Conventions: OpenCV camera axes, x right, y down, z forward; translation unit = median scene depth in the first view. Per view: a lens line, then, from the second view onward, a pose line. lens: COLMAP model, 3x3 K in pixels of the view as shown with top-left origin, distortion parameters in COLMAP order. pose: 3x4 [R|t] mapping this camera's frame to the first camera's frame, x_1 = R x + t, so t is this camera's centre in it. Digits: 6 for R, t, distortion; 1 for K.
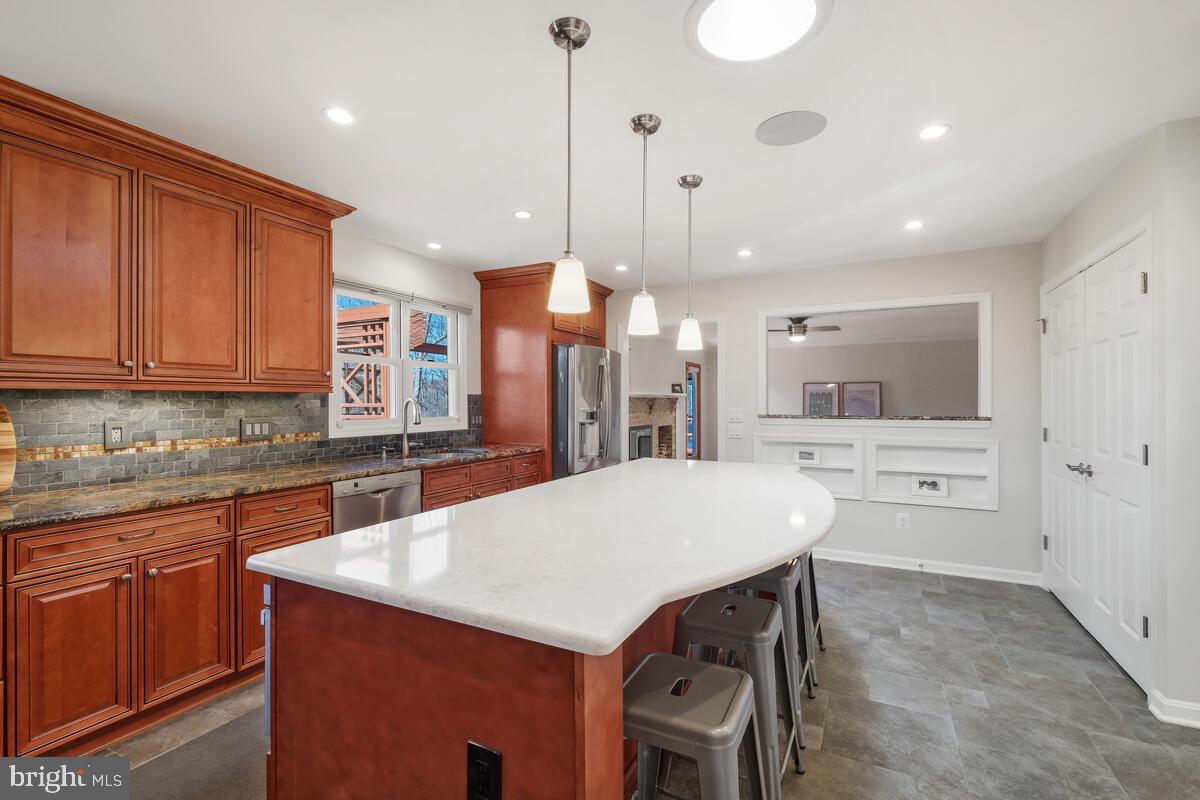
lens RADIAL K [[532.7, 0, 601.5], [0, 532.7, 401.1], [0, 0, 1]] dist [-0.004449, -0.000931]
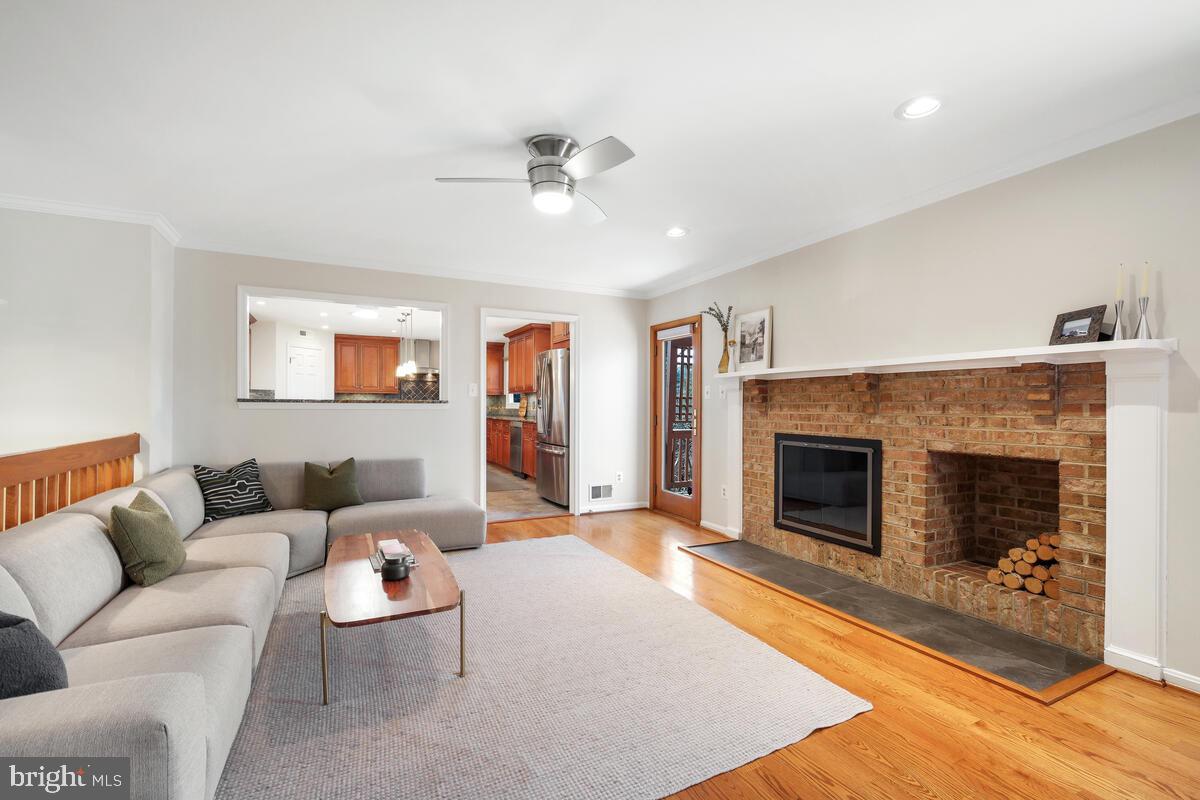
lens RADIAL K [[532.7, 0, 588.5], [0, 532.7, 402.1], [0, 0, 1]] dist [-0.004449, -0.000931]
pose [[-0.609641, -0.006748, -0.792649, 1.360986], [-0.004157, 0.999977, -0.005316, 0.044828], [0.792667, 0.000054, -0.609655, 2.618868]]
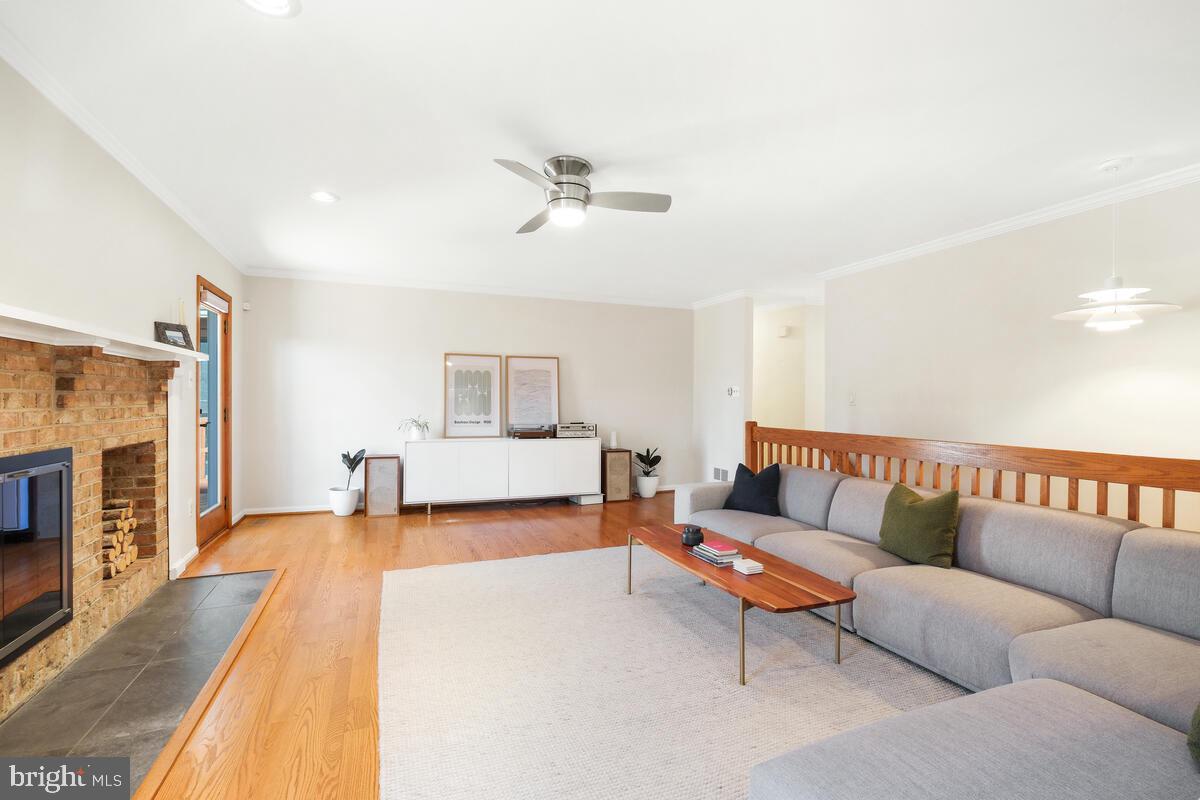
lens RADIAL K [[532.7, 0, 592.4], [0, 532.7, 405.3], [0, 0, 1]] dist [-0.004449, -0.000931]
pose [[0.660665, -0.003222, 0.750674, 0.164990], [-0.007738, 0.999908, 0.011102, 0.043424], [-0.750641, -0.013143, 0.660580, 1.505311]]
